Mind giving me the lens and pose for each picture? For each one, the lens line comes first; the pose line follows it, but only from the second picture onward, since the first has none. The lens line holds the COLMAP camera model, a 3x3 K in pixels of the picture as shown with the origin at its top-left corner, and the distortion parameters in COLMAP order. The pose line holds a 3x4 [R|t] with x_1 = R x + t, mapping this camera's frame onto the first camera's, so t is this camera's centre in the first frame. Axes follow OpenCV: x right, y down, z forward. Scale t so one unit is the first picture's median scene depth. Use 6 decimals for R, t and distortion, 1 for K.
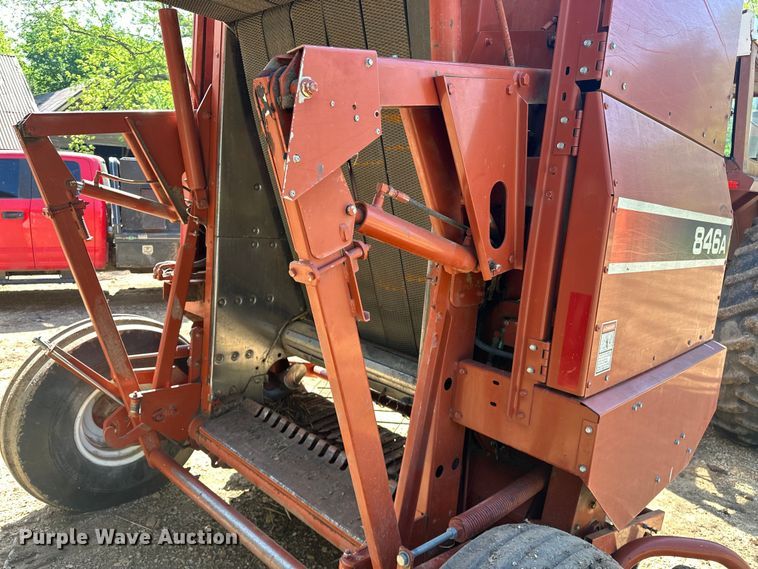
lens RADIAL K [[528.4, 0, 361.9], [0, 528.4, 288.5], [0, 0, 1]] dist [-0.002309, -0.006393]
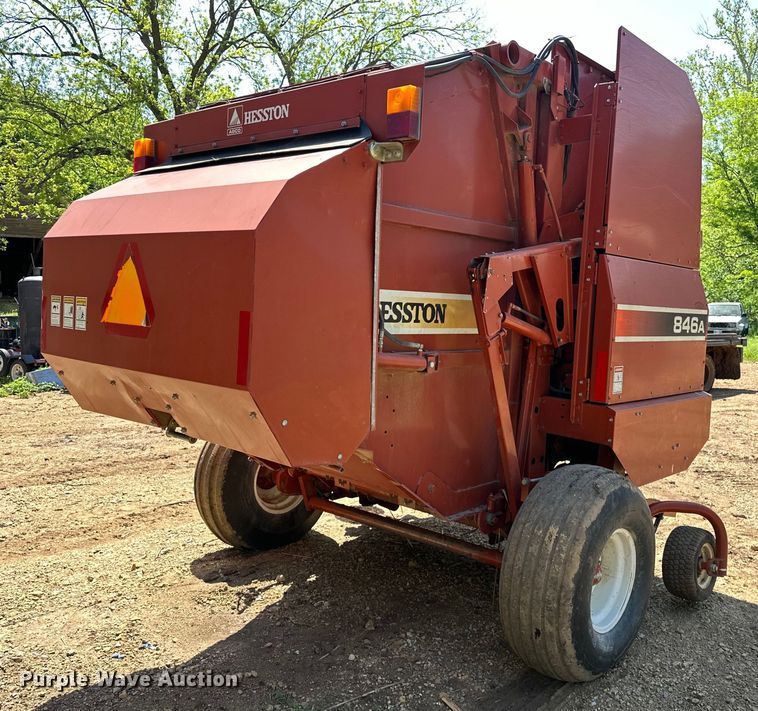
lens RADIAL K [[737.6, 0, 425.6], [0, 737.6, 354.8], [0, 0, 1]] dist [0.050628, -0.004950]
pose [[0.995147, -0.036558, 0.091357, -0.441889], [0.043403, 0.996306, -0.074097, 0.171545], [-0.088311, 0.077703, 0.993058, -1.492708]]
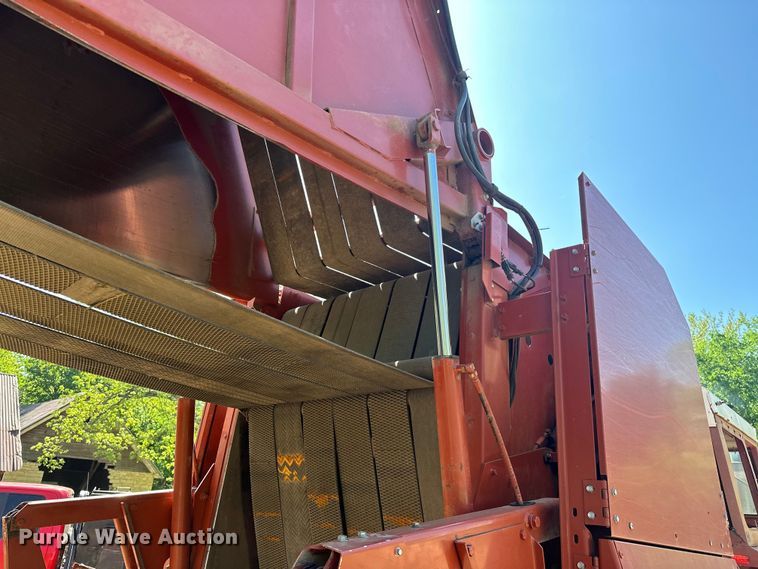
lens RADIAL K [[533.2, 0, 361.0], [0, 533.2, 281.8], [0, 0, 1]] dist [0.001408, -0.003969]
pose [[0.998743, 0.042249, 0.026964, -0.065688], [-0.020754, 0.838306, -0.544804, -0.182493], [-0.045622, 0.543560, 0.838130, -0.088932]]
